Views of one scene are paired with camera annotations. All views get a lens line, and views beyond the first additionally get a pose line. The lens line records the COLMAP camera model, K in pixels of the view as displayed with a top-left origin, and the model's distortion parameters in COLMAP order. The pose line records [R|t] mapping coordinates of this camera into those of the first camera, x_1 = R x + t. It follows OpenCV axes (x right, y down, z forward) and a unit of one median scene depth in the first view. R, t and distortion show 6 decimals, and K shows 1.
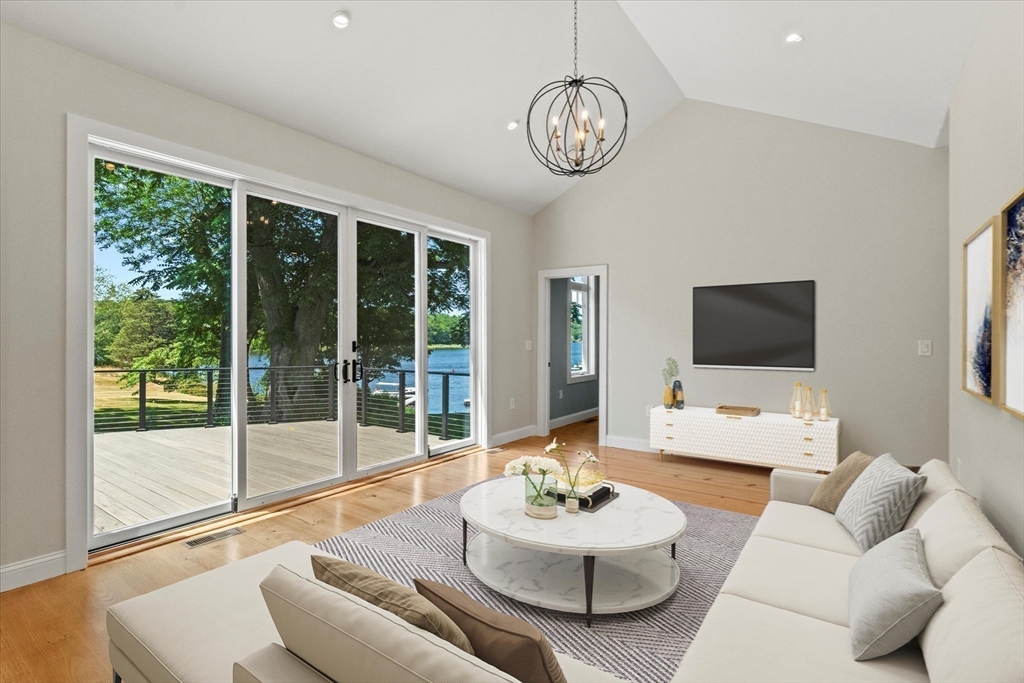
lens RADIAL K [[492.6, 0, 512.0], [0, 492.6, 341.5], [0, 0, 1]] dist [-0.001980, -0.000250]
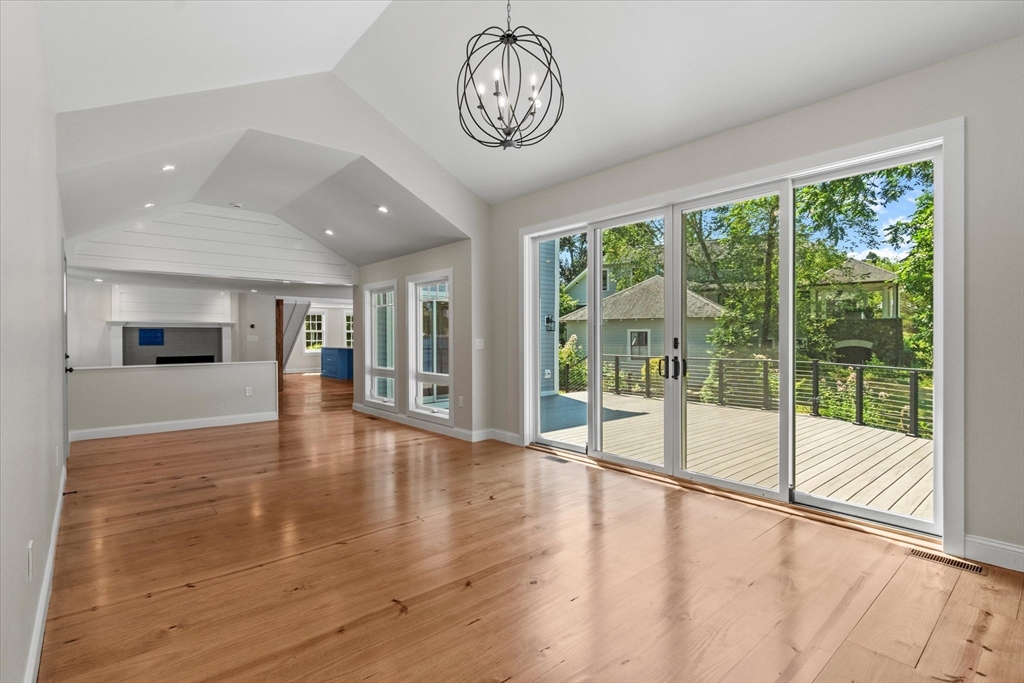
lens RADIAL K [[492.6, 0, 512.0], [0, 492.6, 341.5], [0, 0, 1]] dist [-0.001980, -0.000250]
pose [[-0.232462, 0.006148, -0.972586, 0.737650], [-0.007764, 0.999936, 0.008177, 0.000062], [0.972574, 0.009452, -0.232400, 0.916064]]
